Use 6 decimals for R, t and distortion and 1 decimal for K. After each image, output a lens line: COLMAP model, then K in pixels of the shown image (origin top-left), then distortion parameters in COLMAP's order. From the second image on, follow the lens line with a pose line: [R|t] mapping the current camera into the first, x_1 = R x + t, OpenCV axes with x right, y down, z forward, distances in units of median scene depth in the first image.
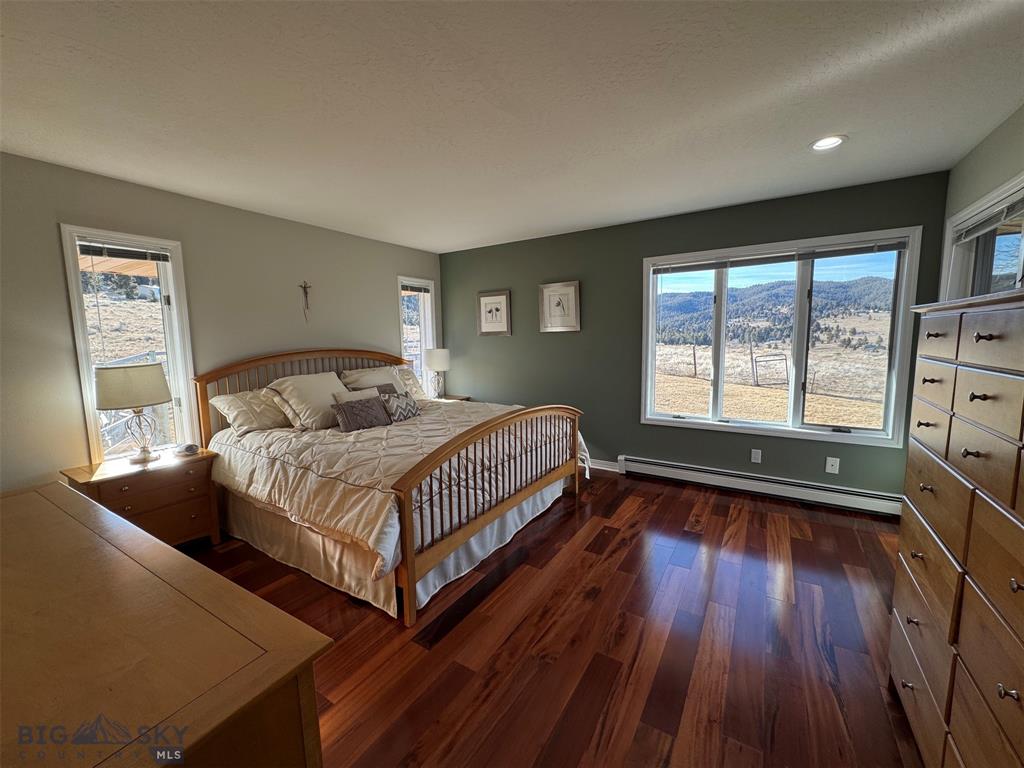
lens RADIAL K [[407.9, 0, 509.2], [0, 407.9, 383.7], [0, 0, 1]] dist [-0.000781, 0.000362]
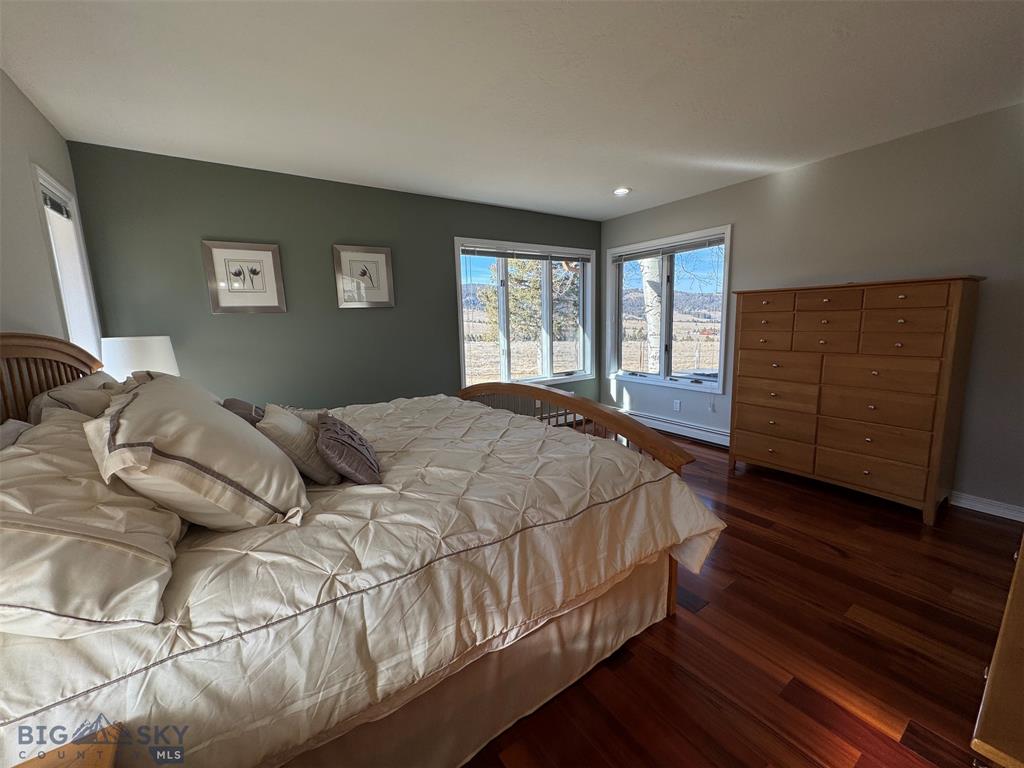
lens RADIAL K [[407.9, 0, 509.2], [0, 407.9, 383.7], [0, 0, 1]] dist [-0.000781, 0.000362]
pose [[0.396575, -0.140959, 0.907116, -0.606985], [0.121941, 0.987473, 0.100136, -0.027928], [-0.909867, 0.070903, 0.408796, 0.483095]]
